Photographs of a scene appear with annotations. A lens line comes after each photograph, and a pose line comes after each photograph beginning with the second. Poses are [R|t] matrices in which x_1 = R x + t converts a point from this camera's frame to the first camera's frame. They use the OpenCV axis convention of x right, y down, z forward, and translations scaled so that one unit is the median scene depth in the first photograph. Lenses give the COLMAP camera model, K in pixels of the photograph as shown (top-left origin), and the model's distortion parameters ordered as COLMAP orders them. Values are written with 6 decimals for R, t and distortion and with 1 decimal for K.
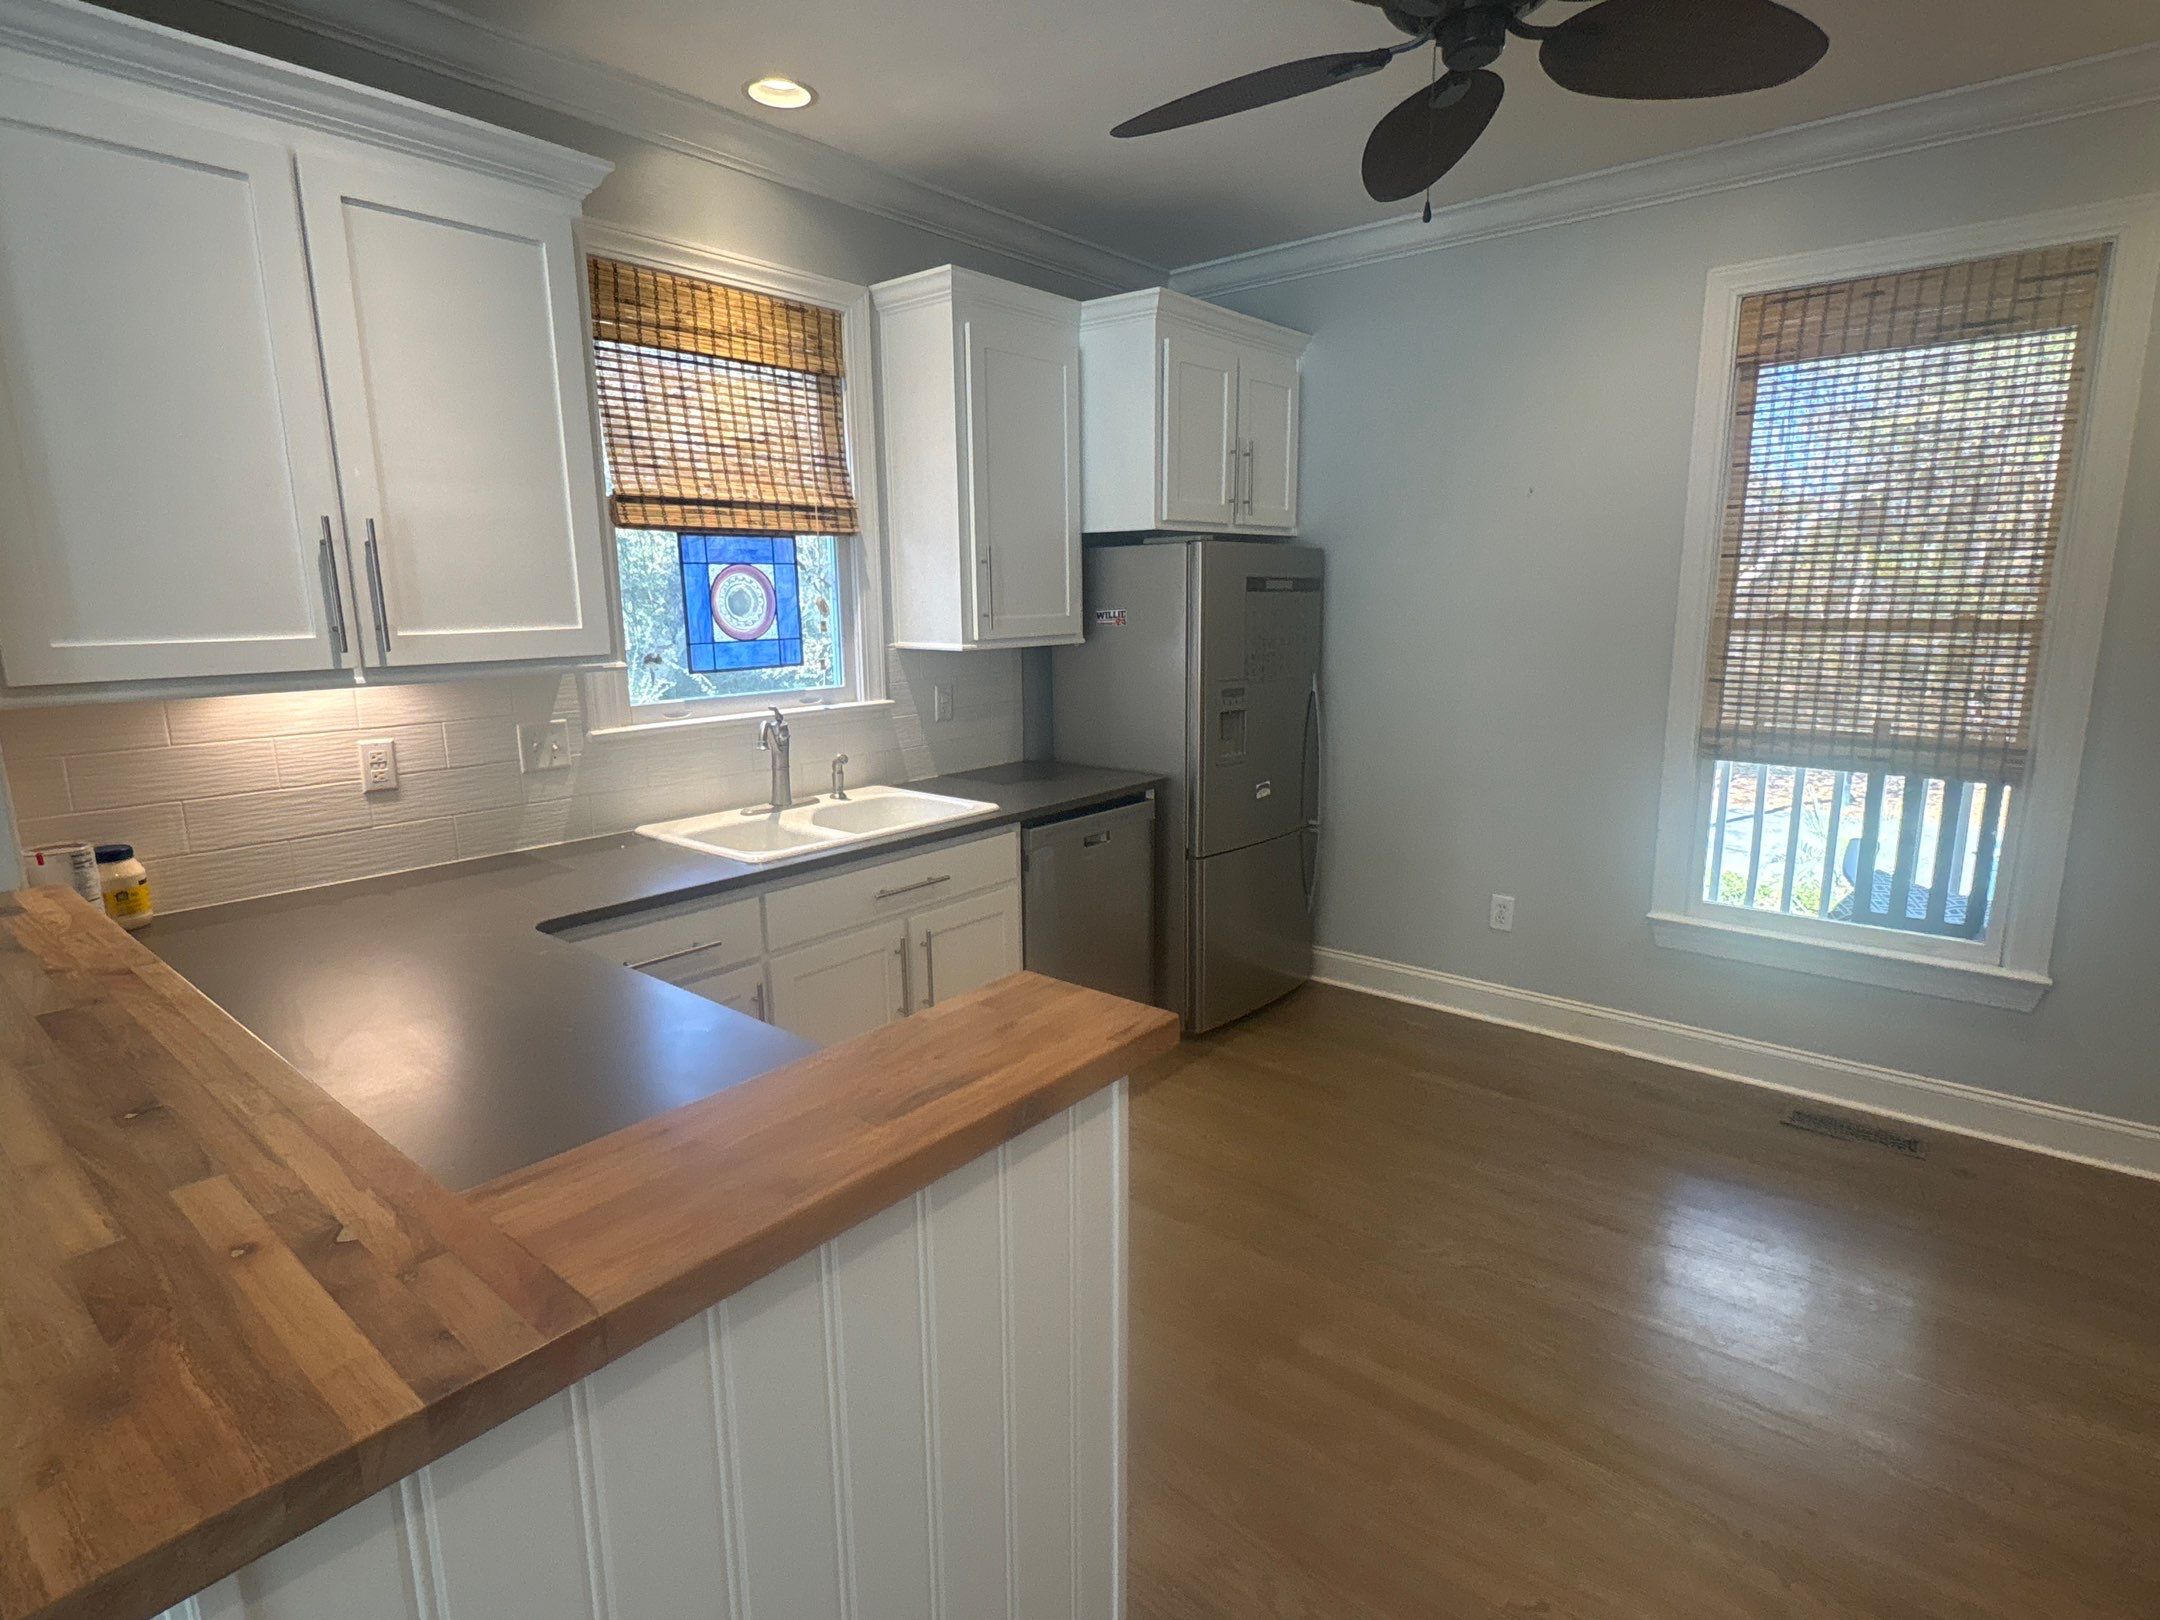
lens RADIAL K [[1106.1, 0, 1078.1], [0, 1106.1, 809.0], [0, 0, 1]] dist [-0.000396, -0.001266]
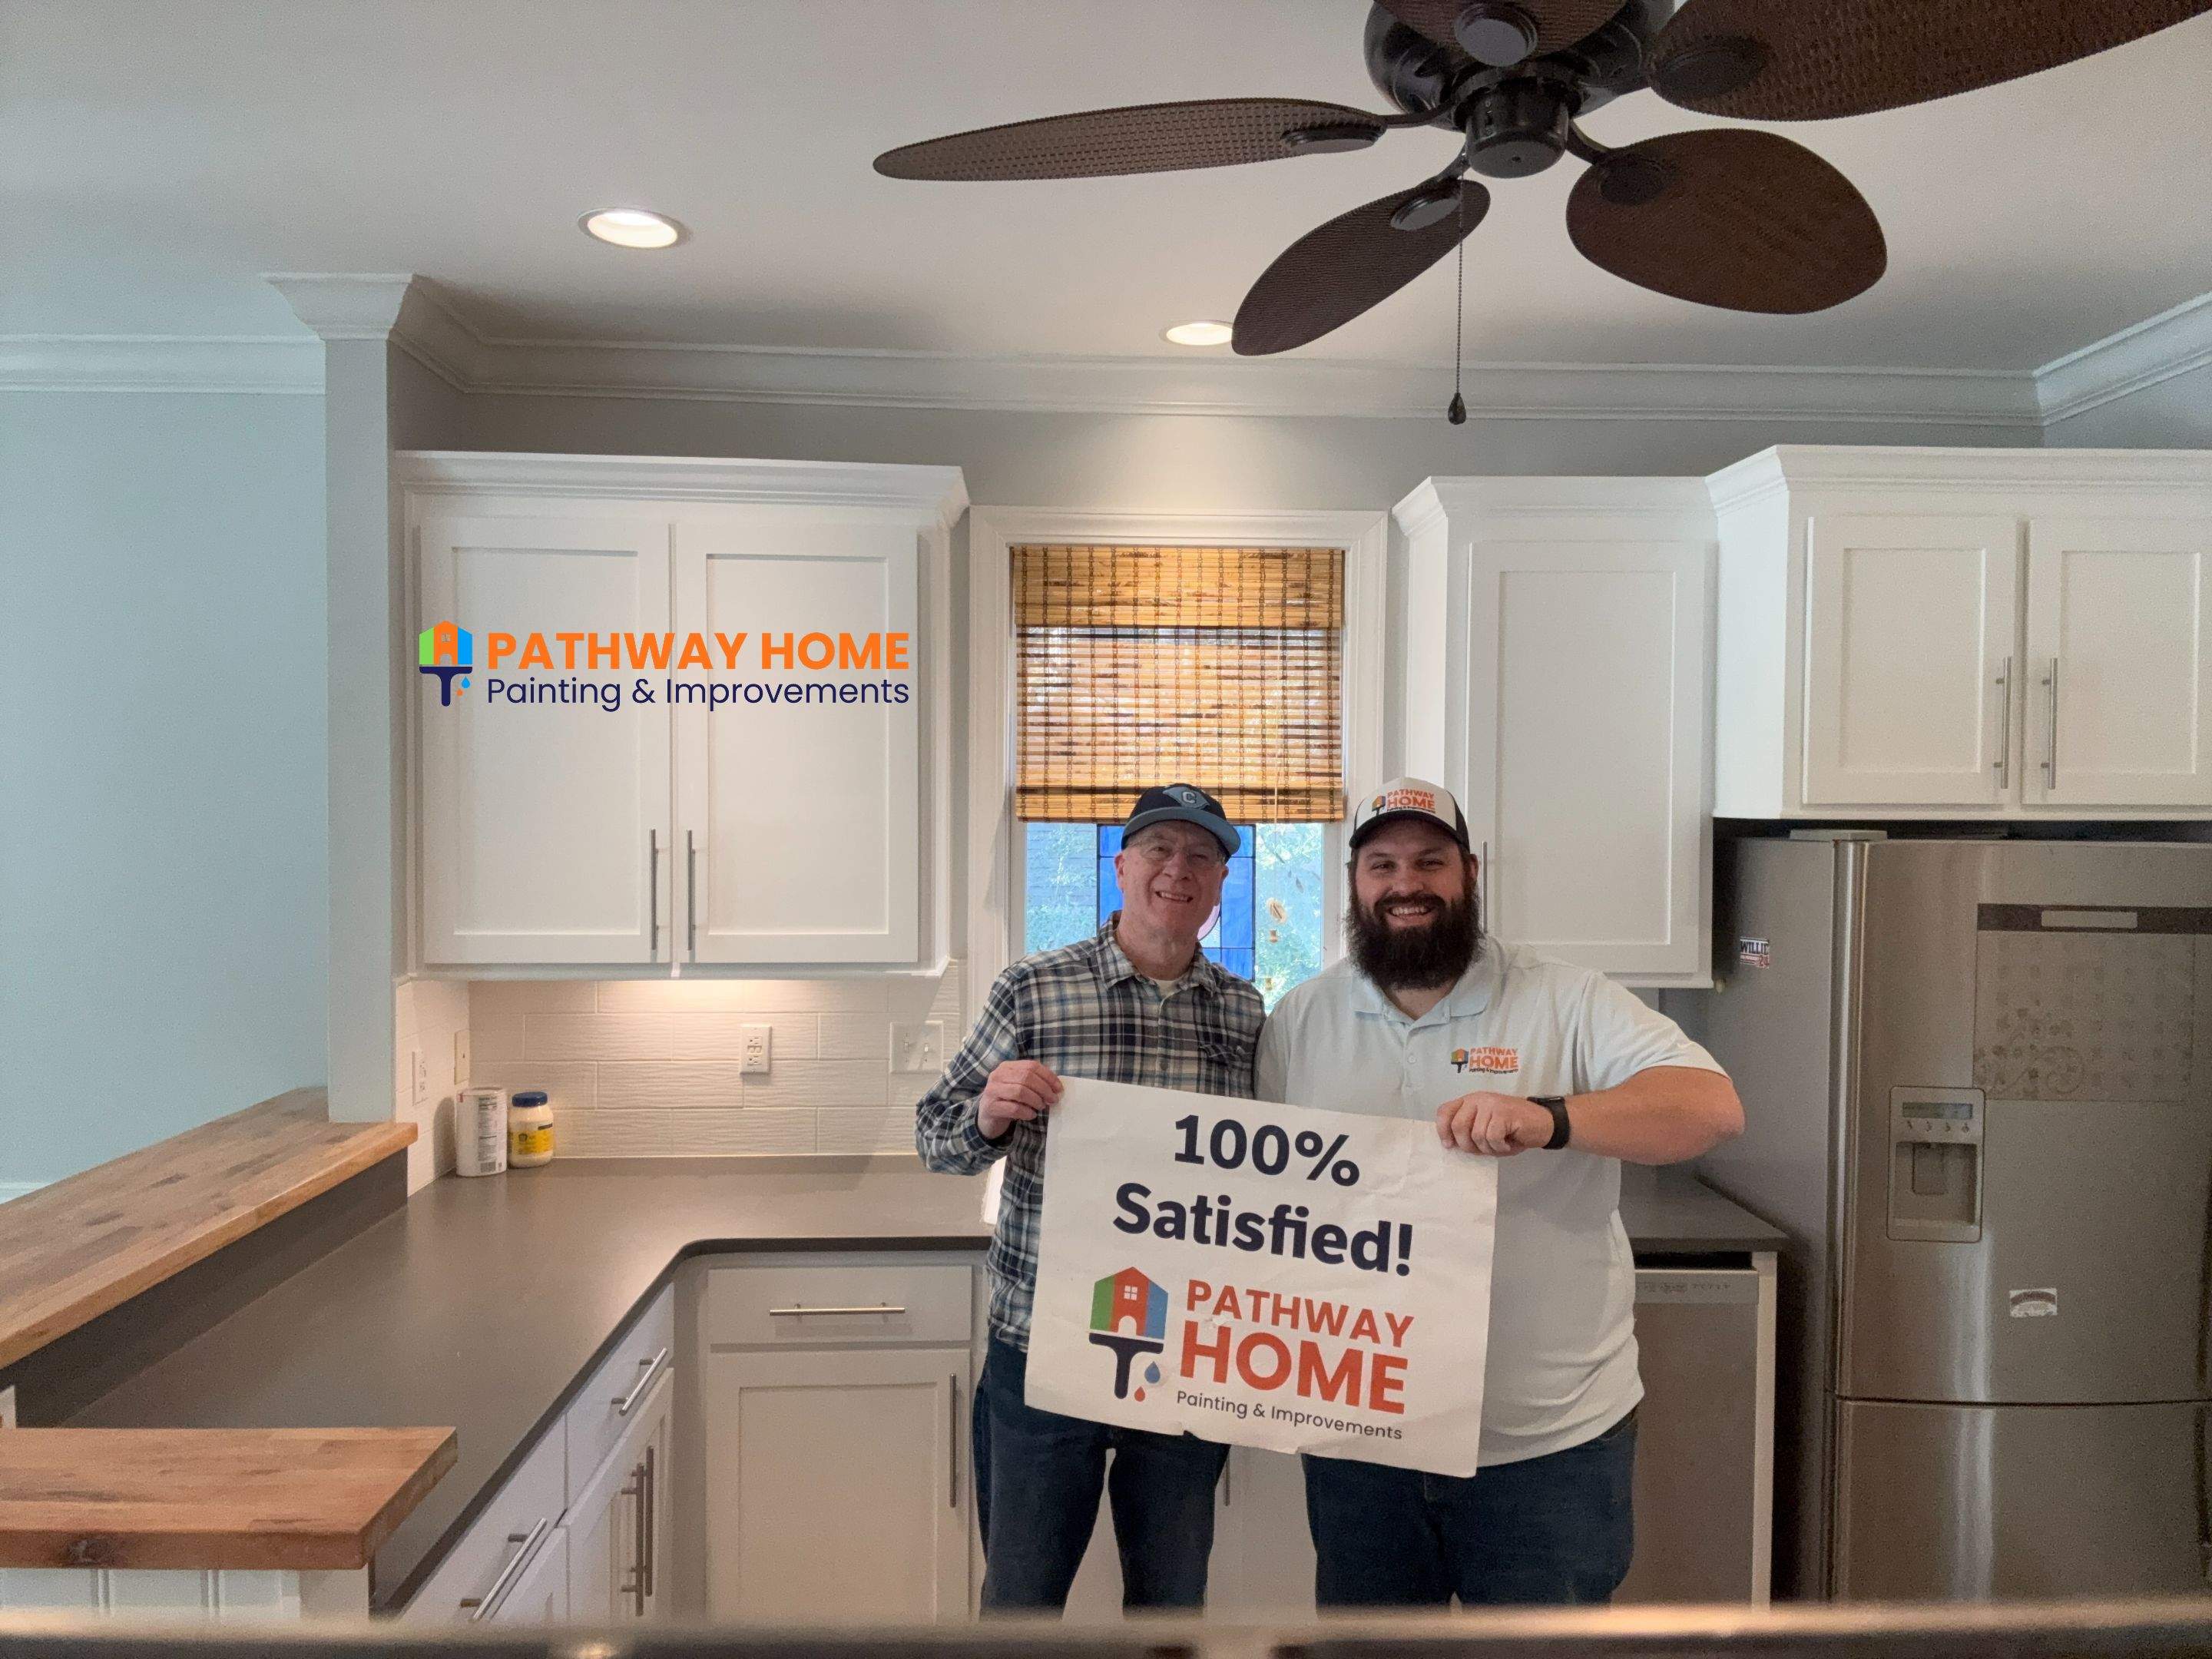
lens RADIAL K [[1497.6, 0, 1116.8], [0, 1497.6, 837.3], [0, 0, 1]] dist [0.065671, -0.028638]
pose [[0.673871, 0.032239, -0.738146, 0.771404], [-0.158733, 0.982037, -0.102020, -0.175491], [0.721597, 0.185916, 0.666883, 0.319633]]
